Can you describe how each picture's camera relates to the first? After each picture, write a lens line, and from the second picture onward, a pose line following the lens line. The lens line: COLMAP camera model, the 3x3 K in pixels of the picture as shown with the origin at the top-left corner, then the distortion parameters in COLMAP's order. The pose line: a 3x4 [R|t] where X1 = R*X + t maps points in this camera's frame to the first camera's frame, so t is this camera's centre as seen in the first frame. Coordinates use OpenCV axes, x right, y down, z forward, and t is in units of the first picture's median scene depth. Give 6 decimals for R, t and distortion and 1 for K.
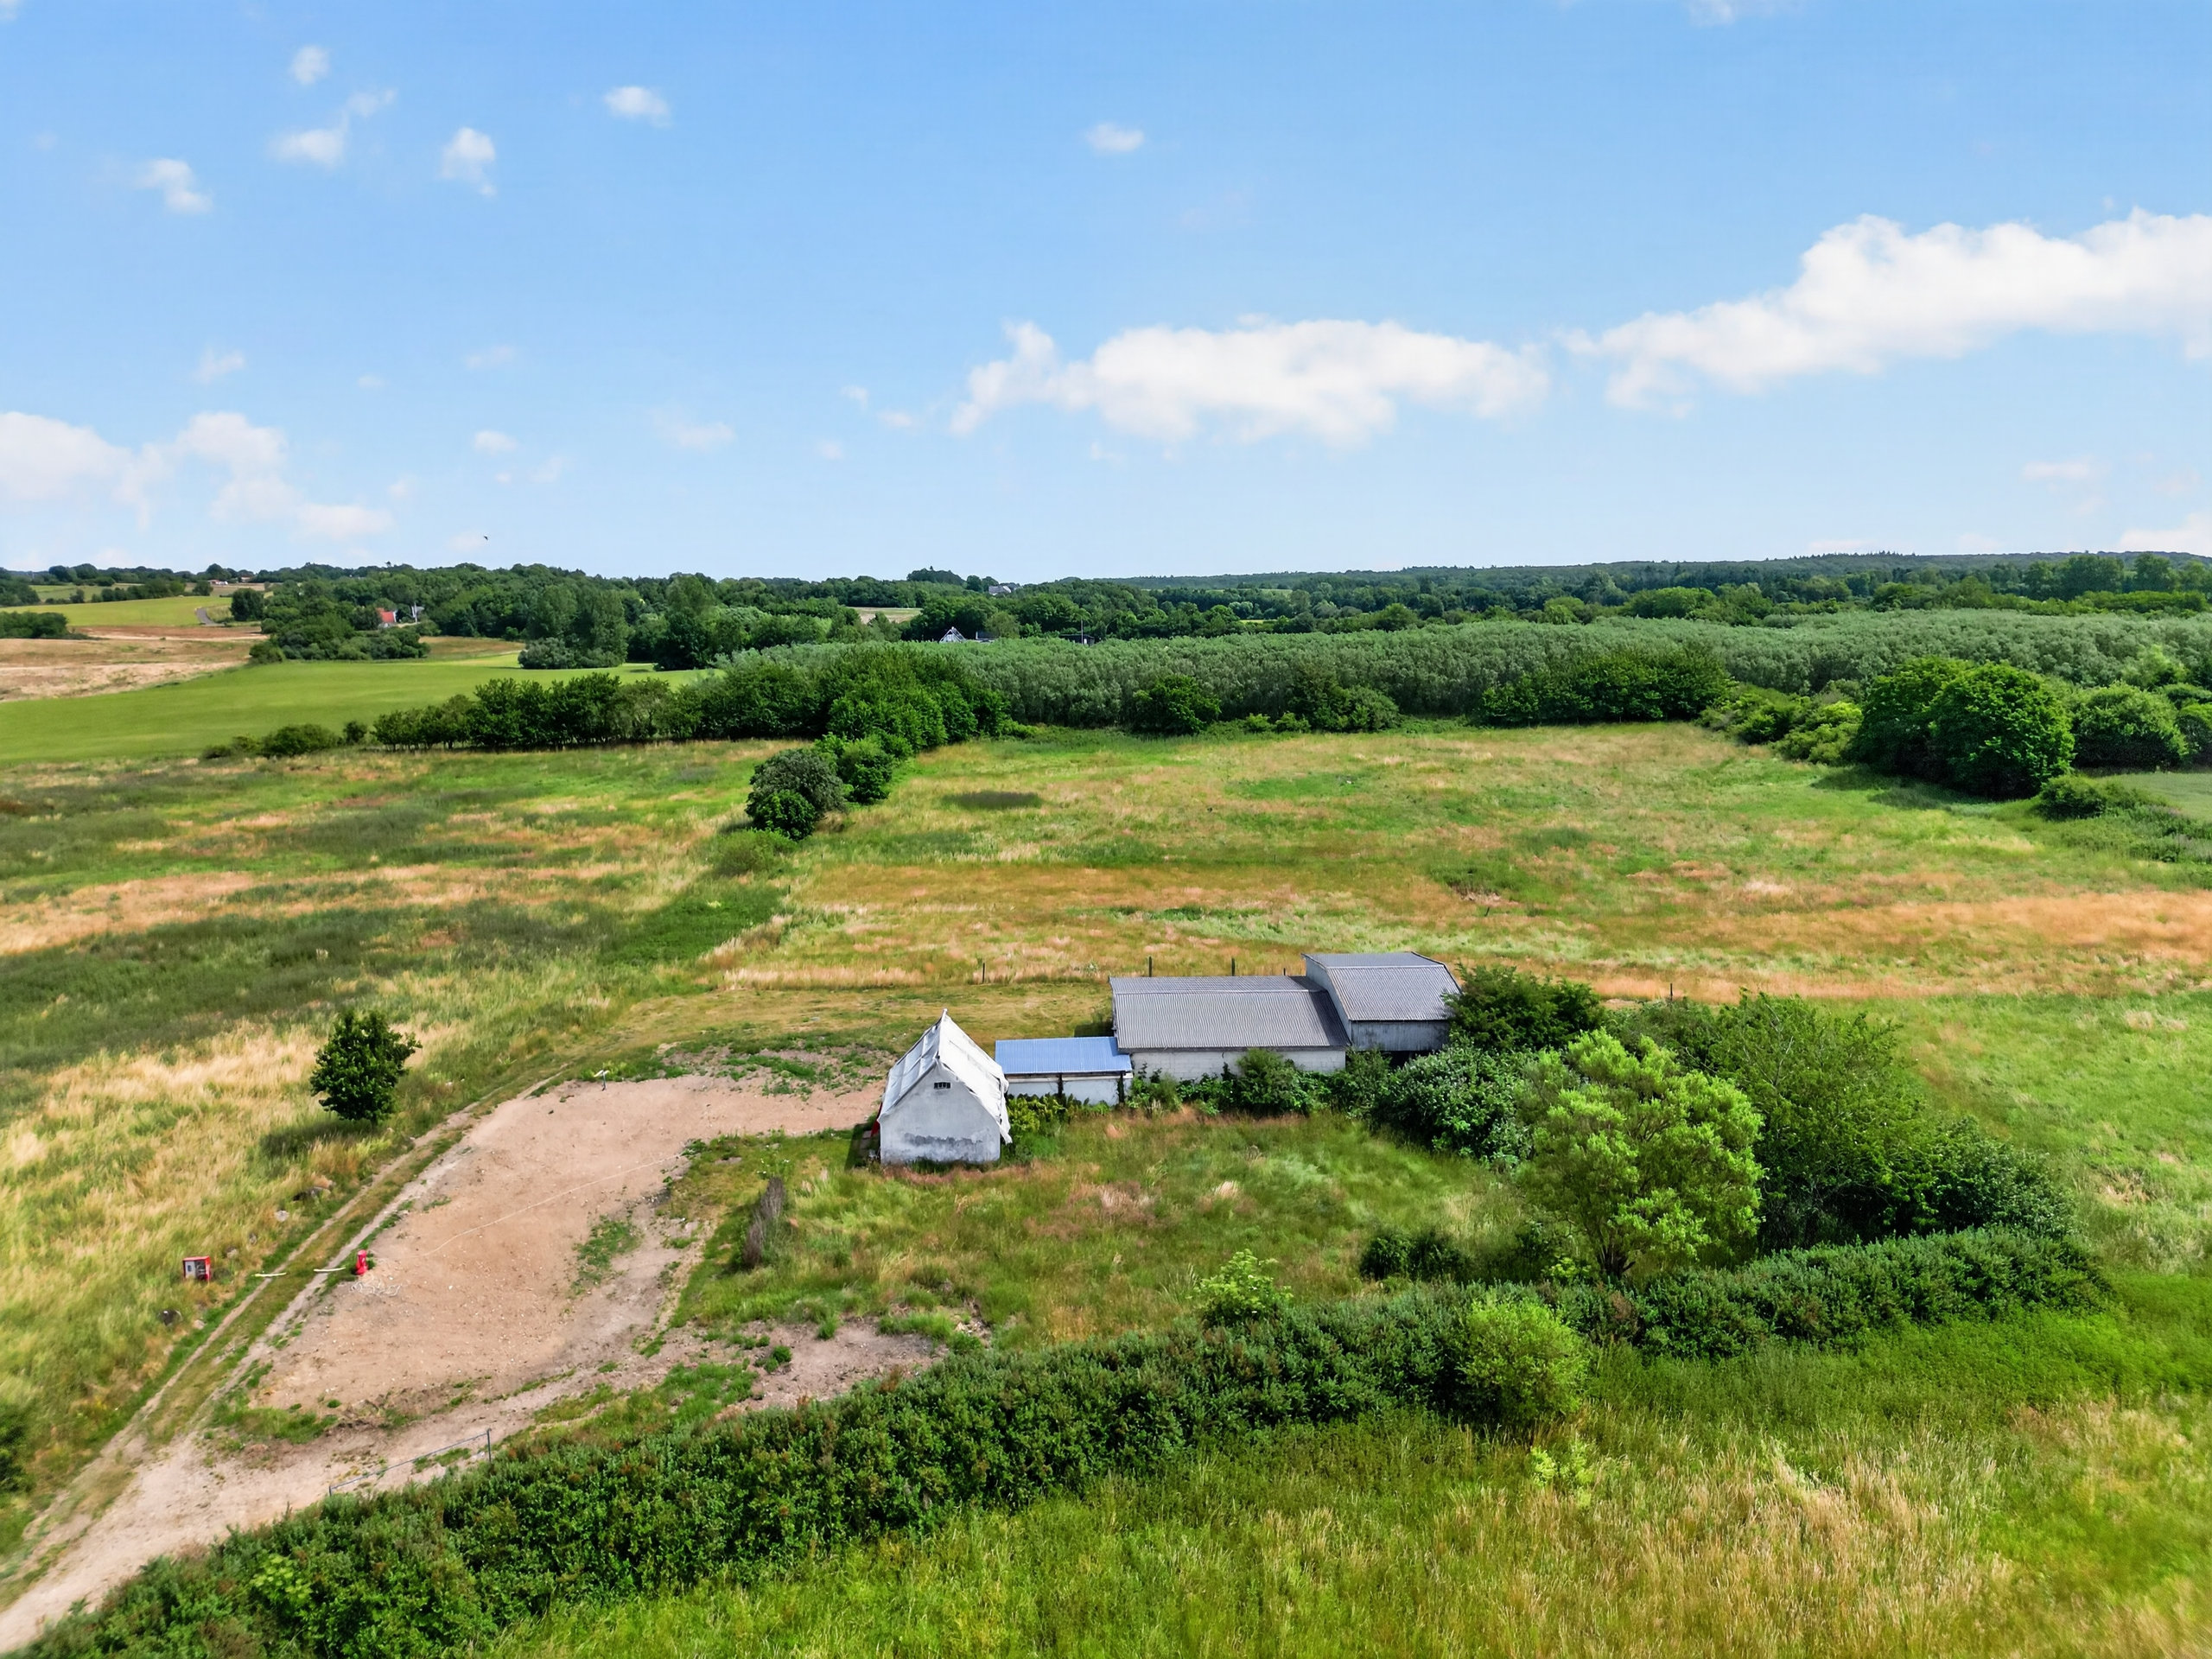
lens RADIAL K [[1548.8, 0, 1106.0], [0, 1548.8, 829.5], [0, 0, 1]] dist [0.070071, -0.065235]
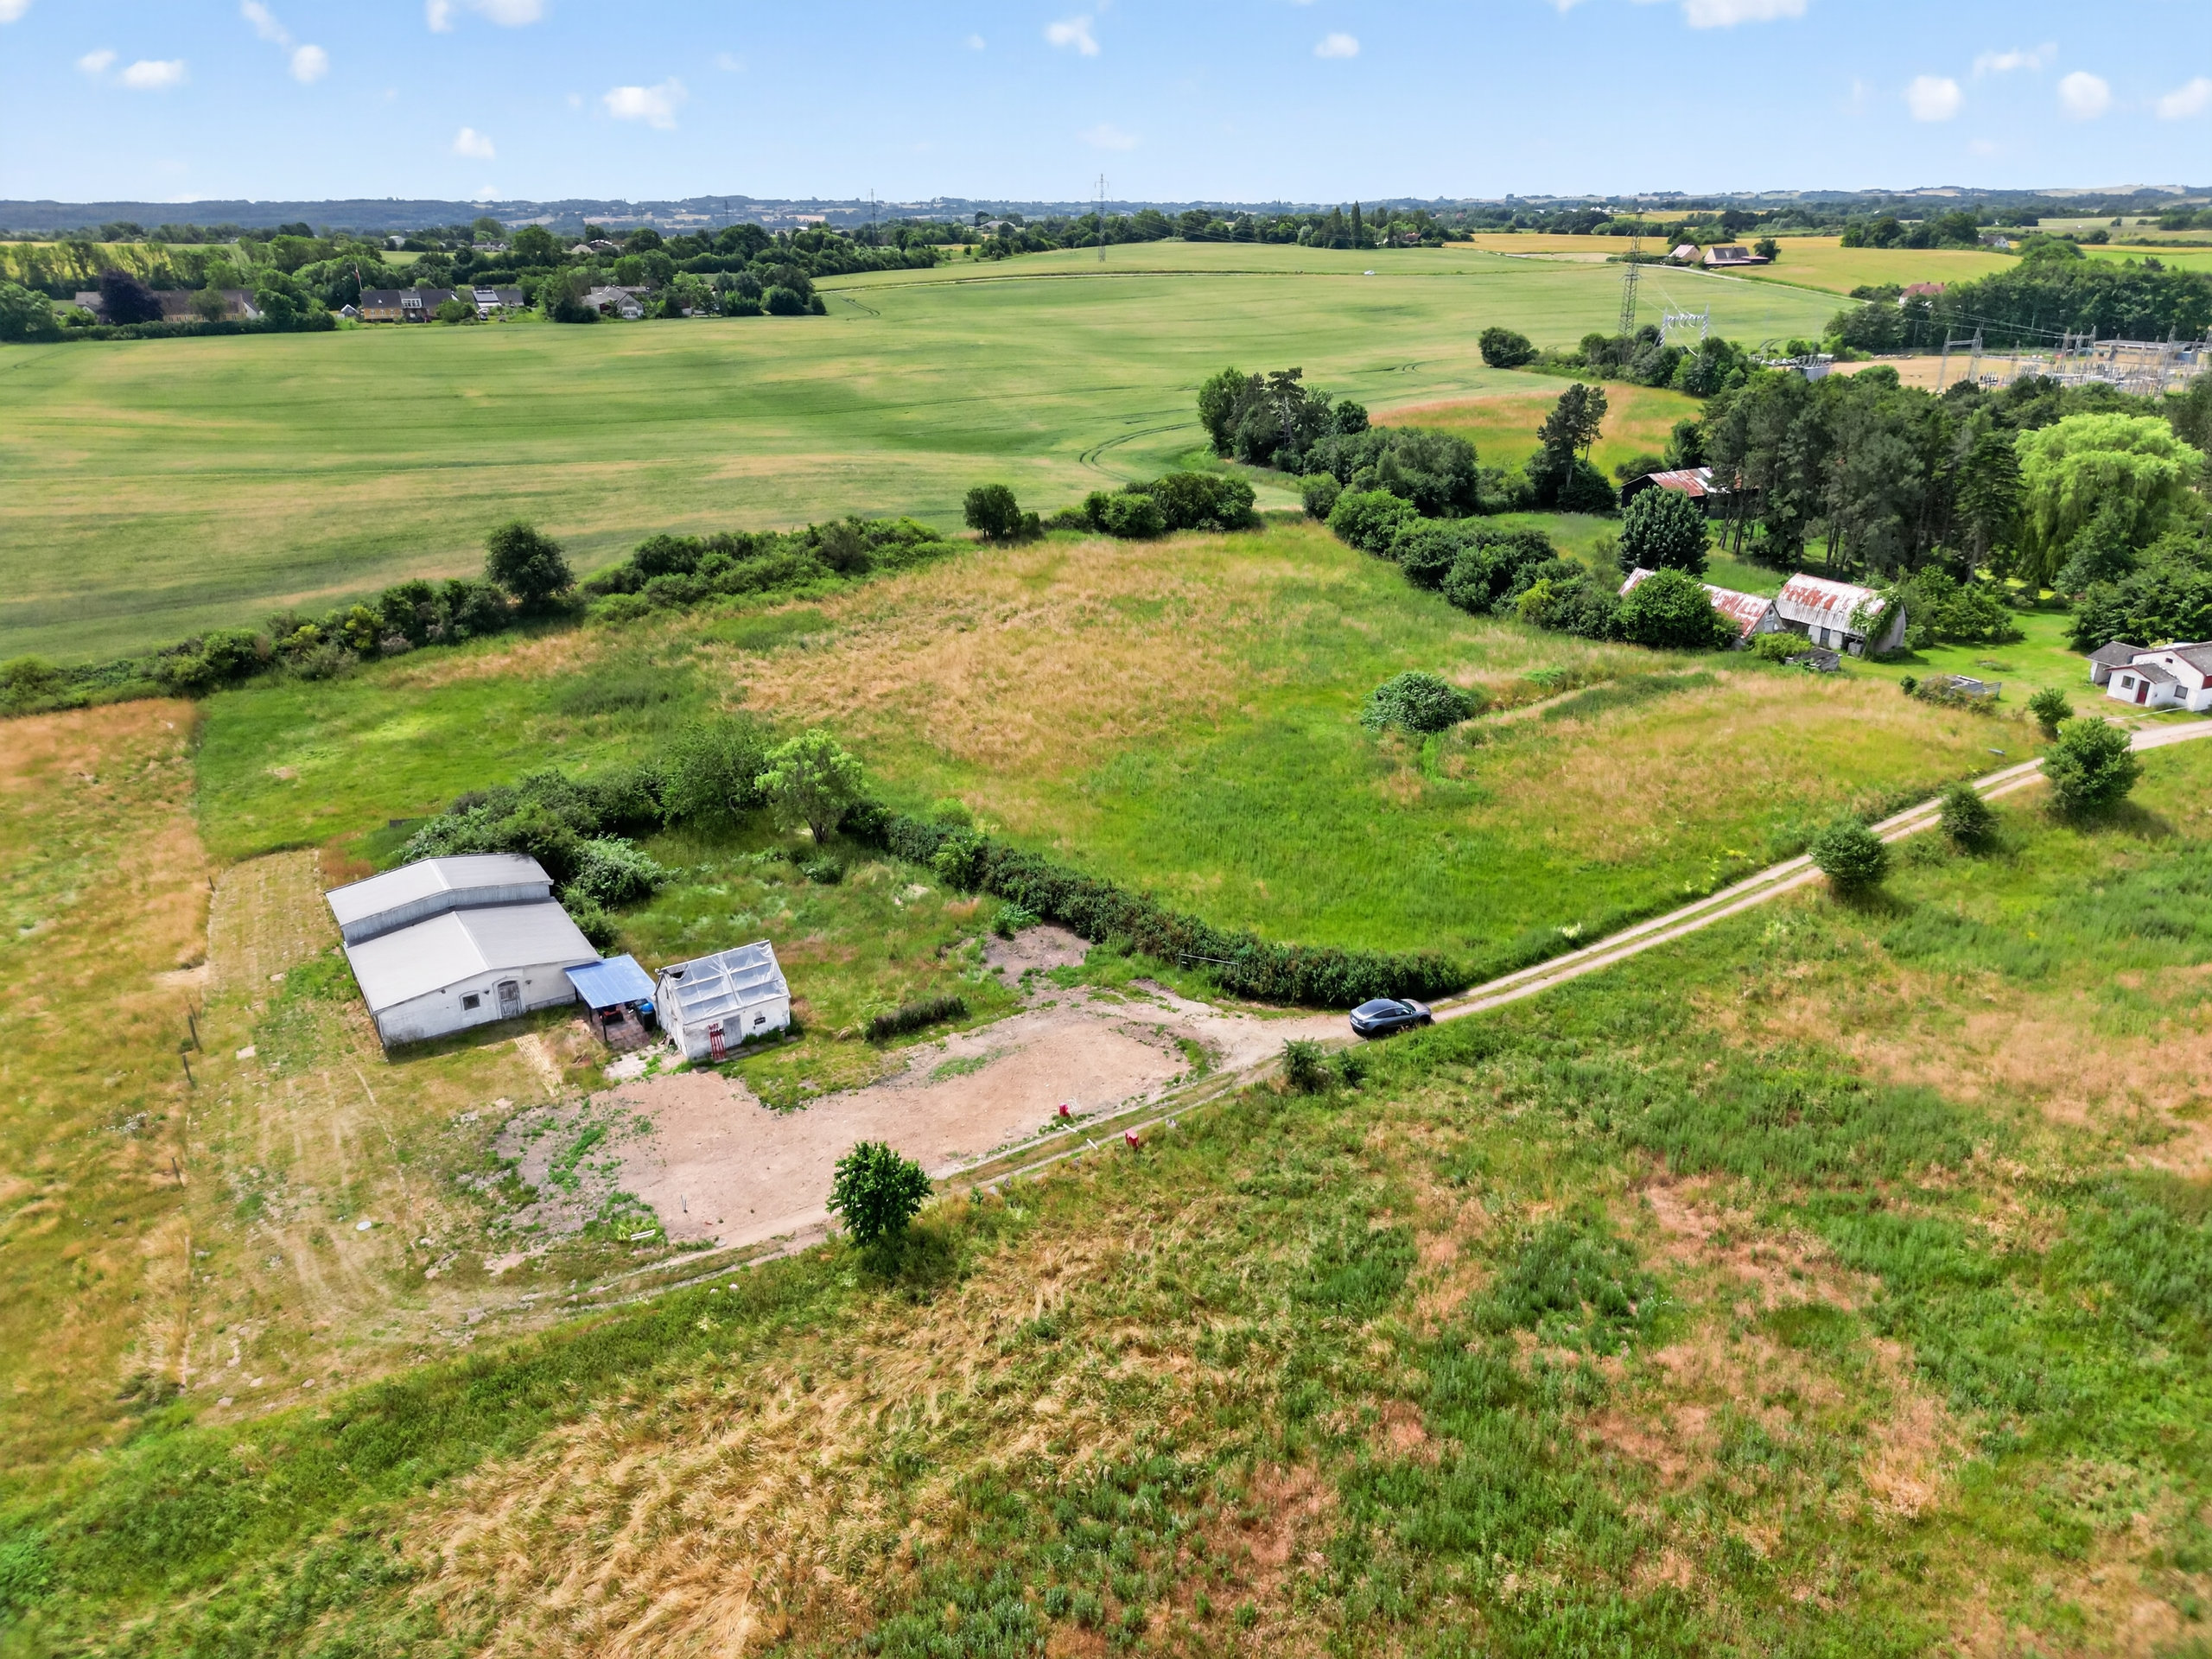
lens RADIAL K [[1548.8, 0, 1106.0], [0, 1548.8, 829.5], [0, 0, 1]] dist [0.070071, -0.065235]
pose [[-0.505092, -0.312151, 0.804639, -0.542512], [0.144243, 0.888660, 0.435291, -0.205988], [-0.850927, 0.335926, -0.403829, 0.495239]]
